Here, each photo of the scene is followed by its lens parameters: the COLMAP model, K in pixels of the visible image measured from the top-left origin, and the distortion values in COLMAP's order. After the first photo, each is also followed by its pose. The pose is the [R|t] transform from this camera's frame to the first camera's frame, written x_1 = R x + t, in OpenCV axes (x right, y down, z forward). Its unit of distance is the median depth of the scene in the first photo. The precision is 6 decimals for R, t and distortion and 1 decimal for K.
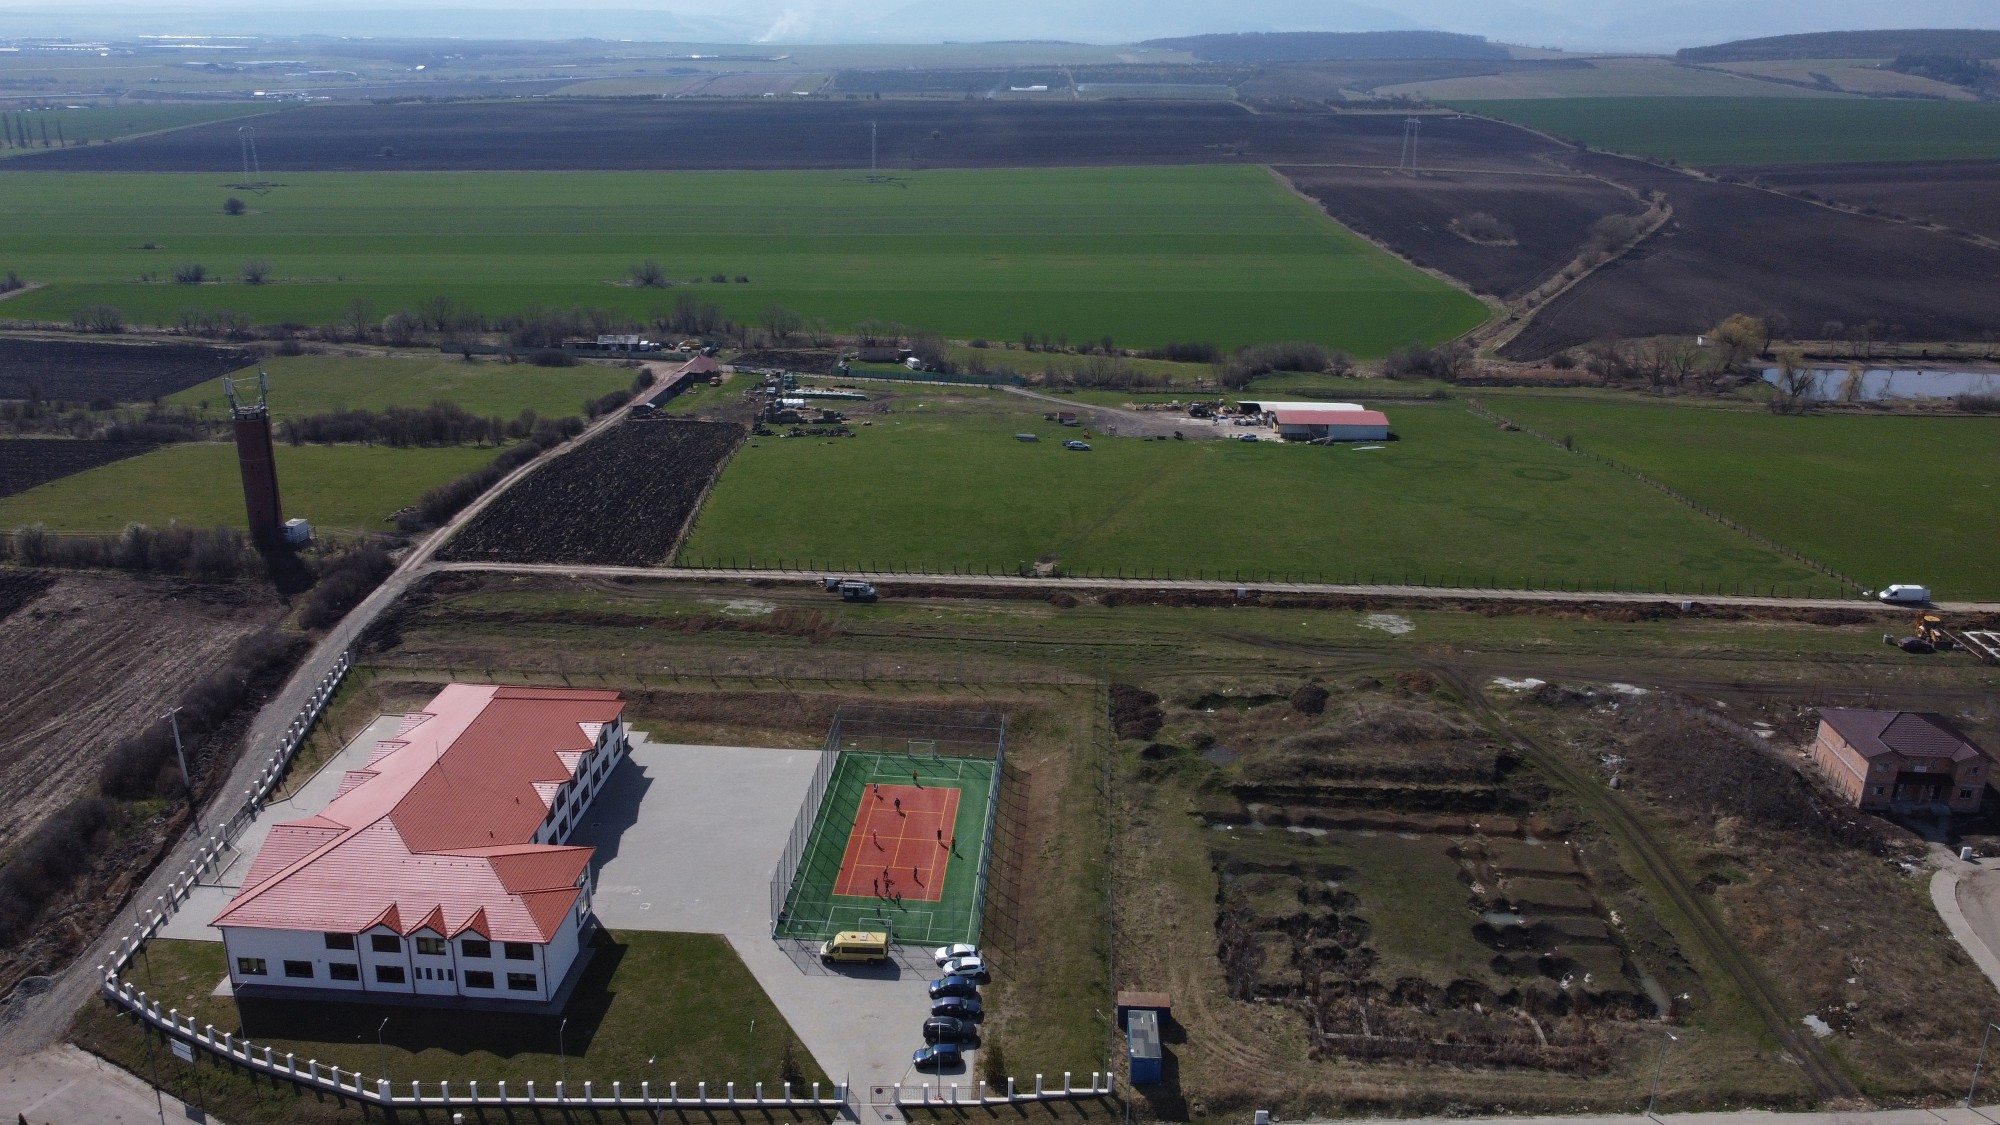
lens RADIAL K [[1482.9, 0, 1000.0], [0, 1482.9, 562.5], [0, 0, 1]] dist [-0.011721, 0.000212]
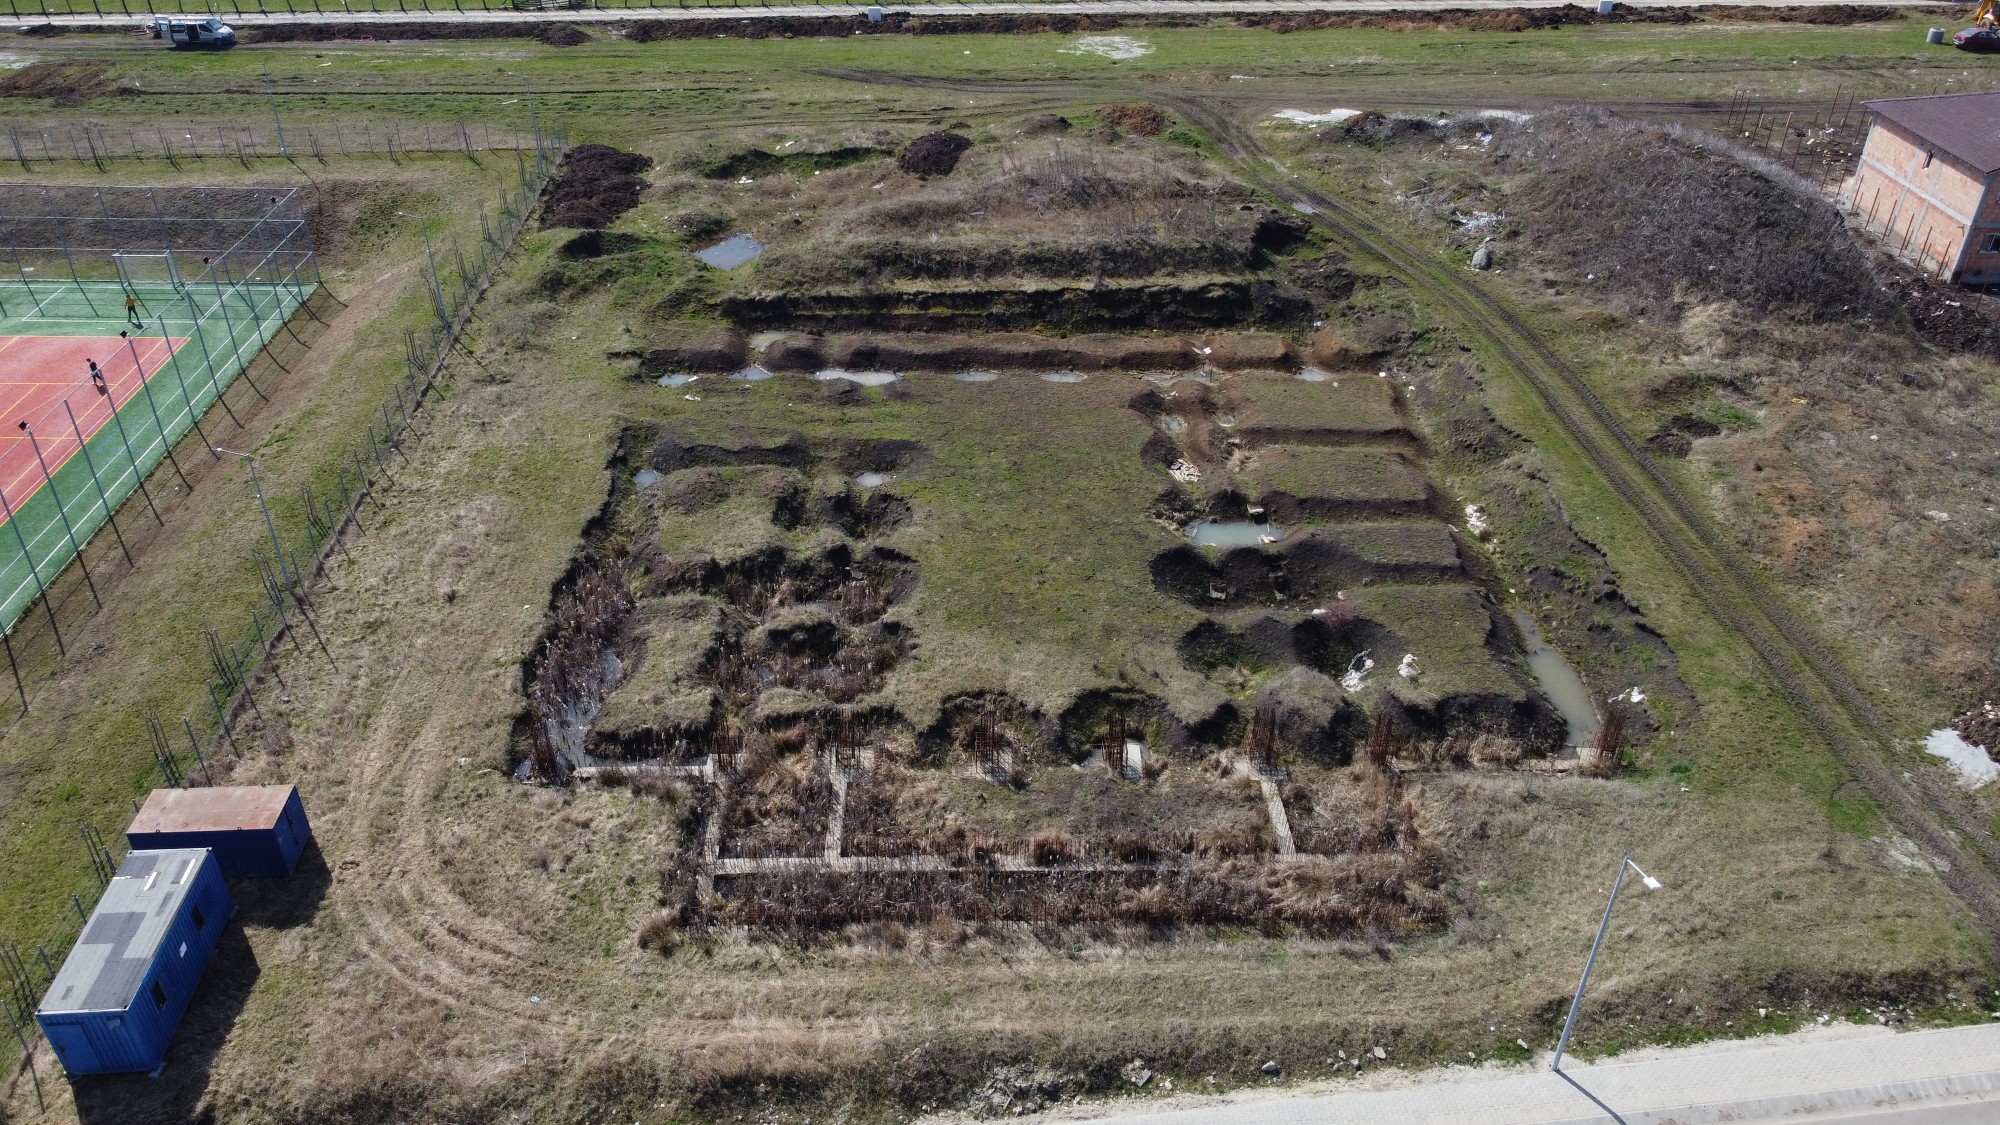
lens RADIAL K [[1460.8, 0, 1000.0], [0, 1460.8, 562.5], [0, 0, 1]] dist [0.009902, -0.036778]
pose [[0.995479, -0.058466, 0.074855, 0.205861], [0.038605, 0.969123, 0.243538, 0.120329], [-0.086783, -0.239547, 0.966998, 0.501010]]
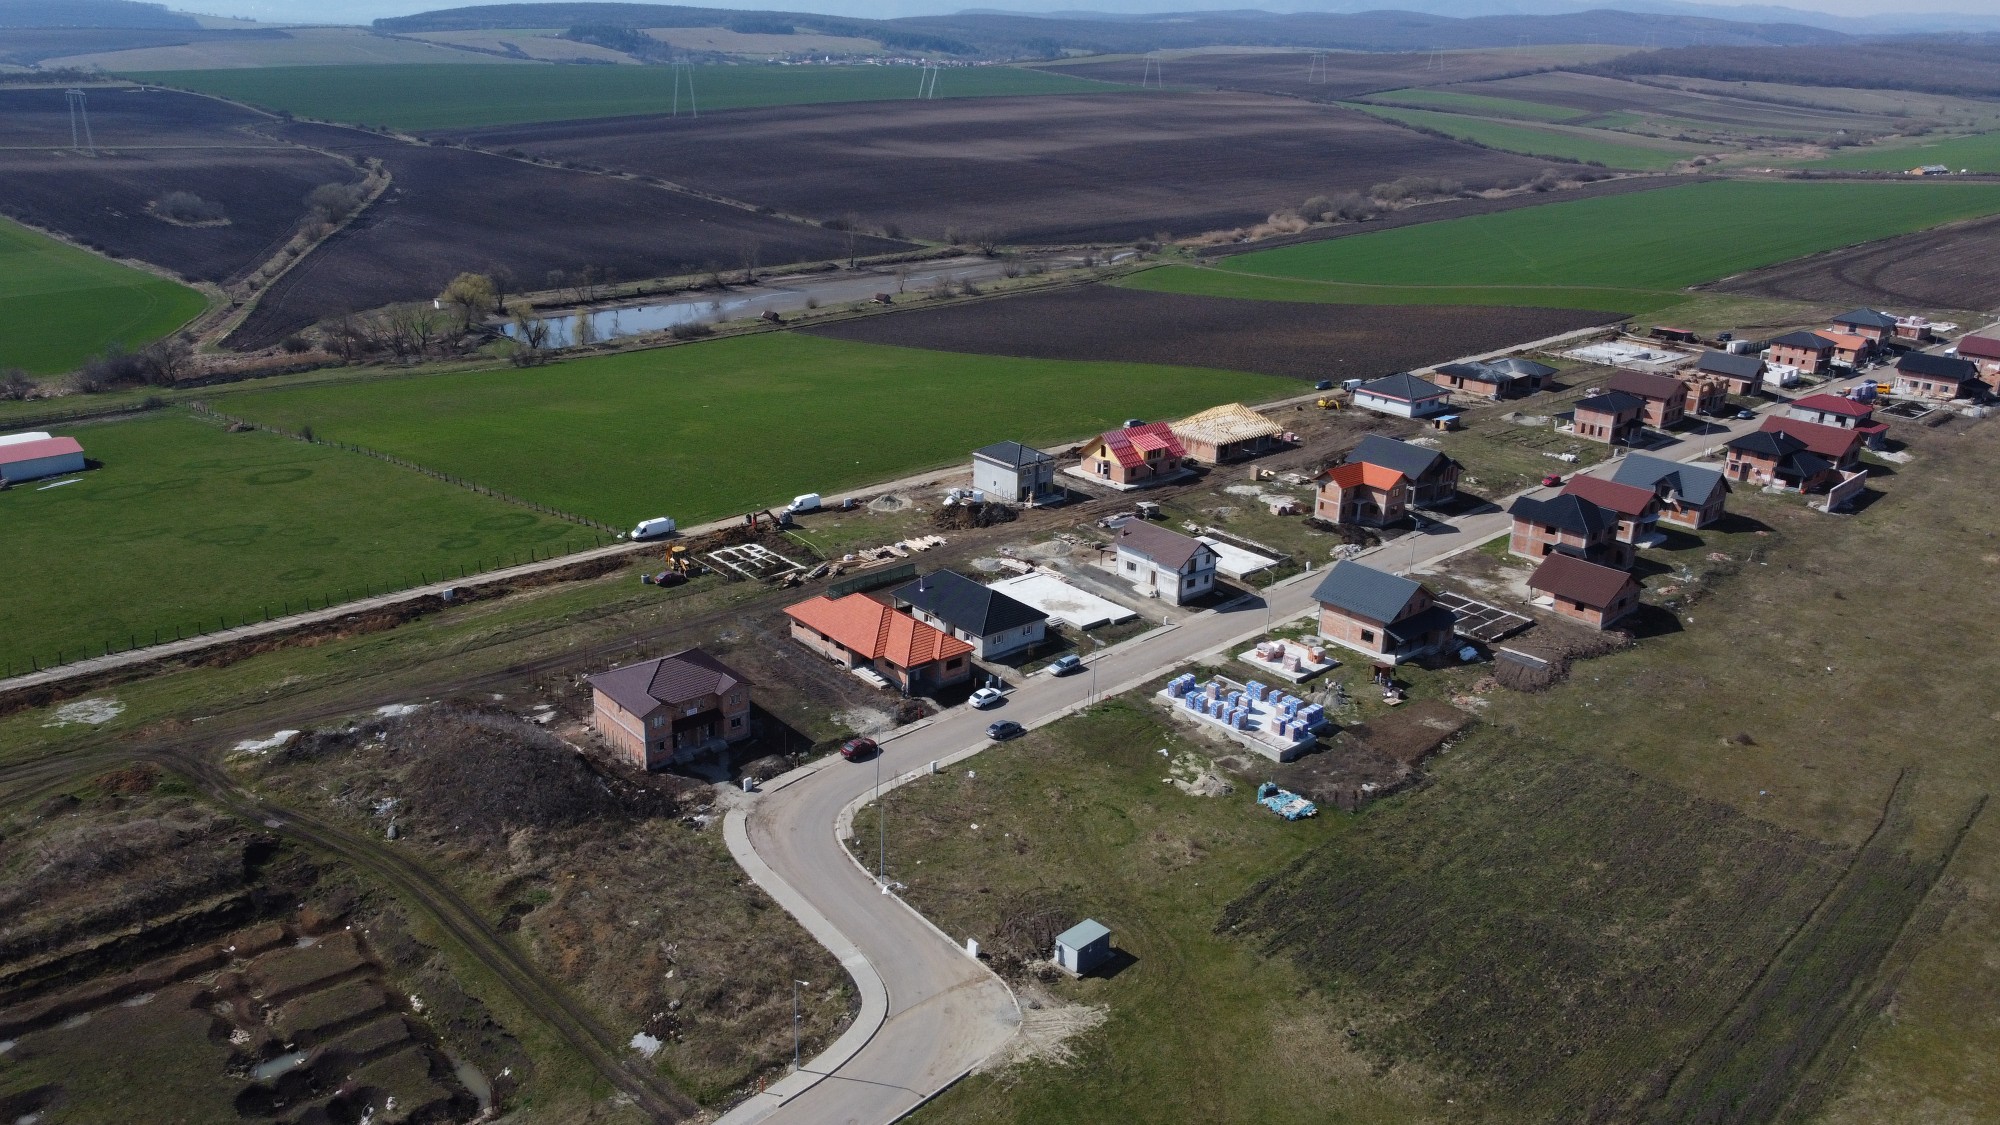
lens RADIAL K [[1473.1, 0, 960.0], [0, 1473.1, 559.3], [0, 0, 1]] dist [0.008272, -0.003447]
pose [[0.722884, -0.230809, 0.651281, 0.133376], [0.221155, 0.970263, 0.098384, -0.014684], [-0.654622, 0.072914, 0.752432, 0.134350]]
